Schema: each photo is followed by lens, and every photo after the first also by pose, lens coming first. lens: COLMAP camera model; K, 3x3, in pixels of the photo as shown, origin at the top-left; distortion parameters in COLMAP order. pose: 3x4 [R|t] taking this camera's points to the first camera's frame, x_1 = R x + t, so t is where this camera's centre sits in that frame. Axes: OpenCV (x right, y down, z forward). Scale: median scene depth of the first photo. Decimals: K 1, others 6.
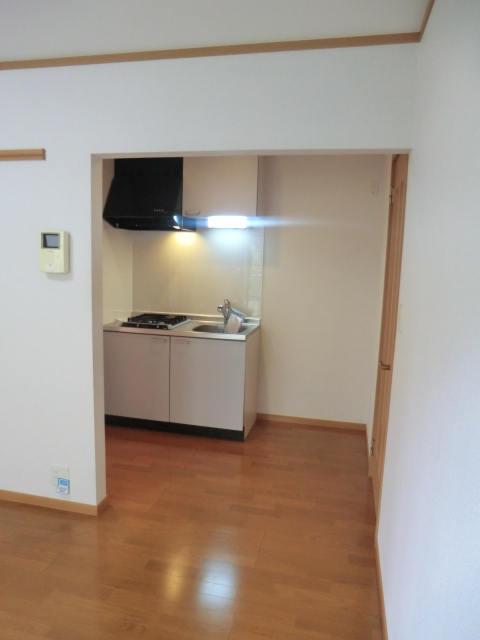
lens RADIAL K [[468.6, 0, 240.0], [0, 468.6, 320.0], [0, 0, 1]] dist [0.001500, 0.001257]
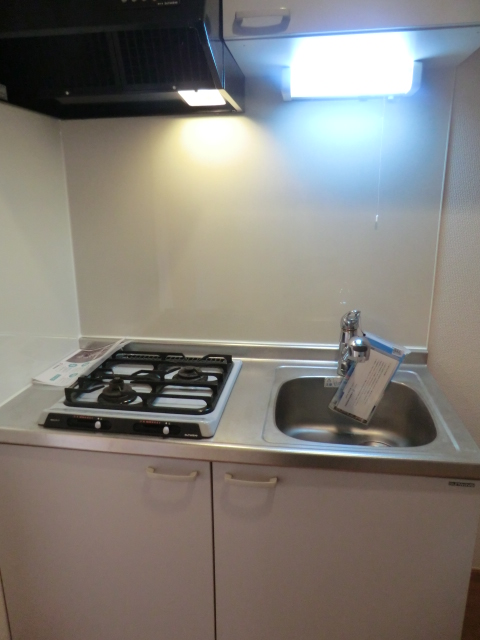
lens RADIAL K [[468.6, 0, 240.0], [0, 468.6, 320.0], [0, 0, 1]] dist [0.001500, 0.001257]
pose [[0.996649, -0.051620, 0.063447, -0.132800], [0.043534, 0.991476, 0.122801, -0.081045], [-0.069245, -0.119627, 0.990401, 0.654921]]
